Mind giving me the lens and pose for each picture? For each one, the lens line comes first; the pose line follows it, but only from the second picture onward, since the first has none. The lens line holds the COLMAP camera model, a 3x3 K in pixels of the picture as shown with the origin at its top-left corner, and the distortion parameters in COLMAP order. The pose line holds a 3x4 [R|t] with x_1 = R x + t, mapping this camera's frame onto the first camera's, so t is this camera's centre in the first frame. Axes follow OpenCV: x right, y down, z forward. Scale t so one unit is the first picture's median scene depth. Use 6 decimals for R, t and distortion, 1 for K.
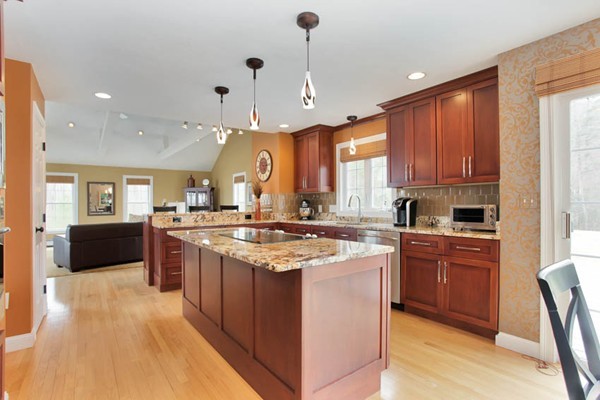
lens RADIAL K [[303.0, 0, 300.0], [0, 303.0, 200.0], [0, 0, 1]] dist [-0.005008, -0.000223]
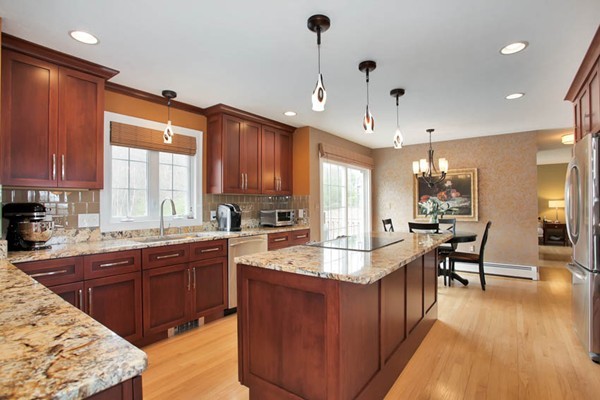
lens RADIAL K [[303.0, 0, 300.0], [0, 303.0, 200.0], [0, 0, 1]] dist [-0.005008, -0.000223]
pose [[-0.285957, 0.015175, 0.958122, -0.548487], [-0.006538, 0.999820, -0.017786, -0.002286], [-0.958220, -0.011350, -0.285806, 0.798949]]
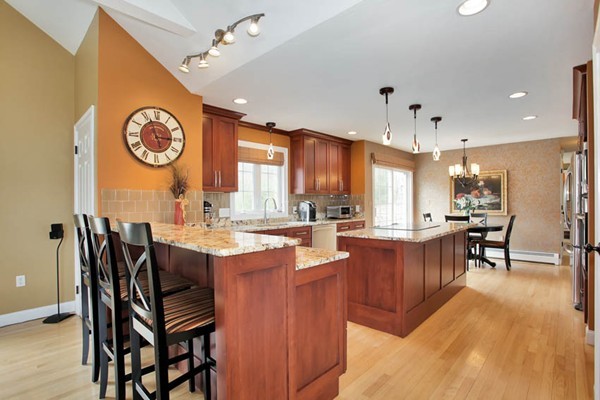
lens RADIAL K [[287.7, 0, 315.3], [0, 287.7, 204.2], [0, 0, 1]] dist [0.000295, 0.000154]
pose [[-0.202107, -0.006555, 0.979342, -0.740157], [-0.003004, 0.999977, 0.006073, -0.000795], [-0.979359, -0.001715, -0.202122, 0.929271]]
